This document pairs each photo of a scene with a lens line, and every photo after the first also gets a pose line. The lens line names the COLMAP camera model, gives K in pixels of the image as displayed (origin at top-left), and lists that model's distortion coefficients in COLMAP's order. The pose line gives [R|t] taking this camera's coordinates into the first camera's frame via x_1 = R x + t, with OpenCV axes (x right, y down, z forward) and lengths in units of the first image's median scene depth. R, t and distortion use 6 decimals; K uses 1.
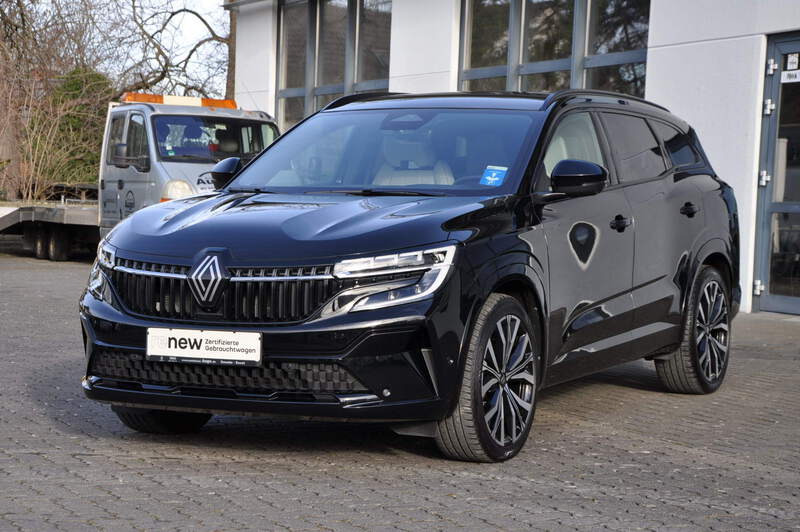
lens RADIAL K [[1767.9, 0, 398.1], [0, 1767.9, 269.3], [0, 0, 1]] dist [0.577971, 0.000000]
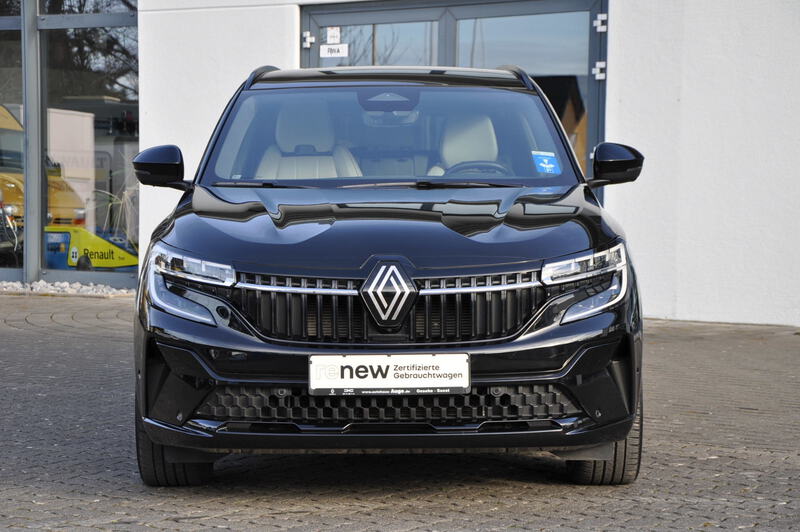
lens RADIAL K [[1961.9, 0, 403.7], [0, 1961.9, 266.3], [0, 0, 1]] dist [0.544289, 0.000000]
pose [[0.887821, -0.041948, 0.458272, -0.522053], [0.038972, 0.999113, 0.015954, -0.021632], [-0.458535, 0.003695, 0.888669, 0.176825]]
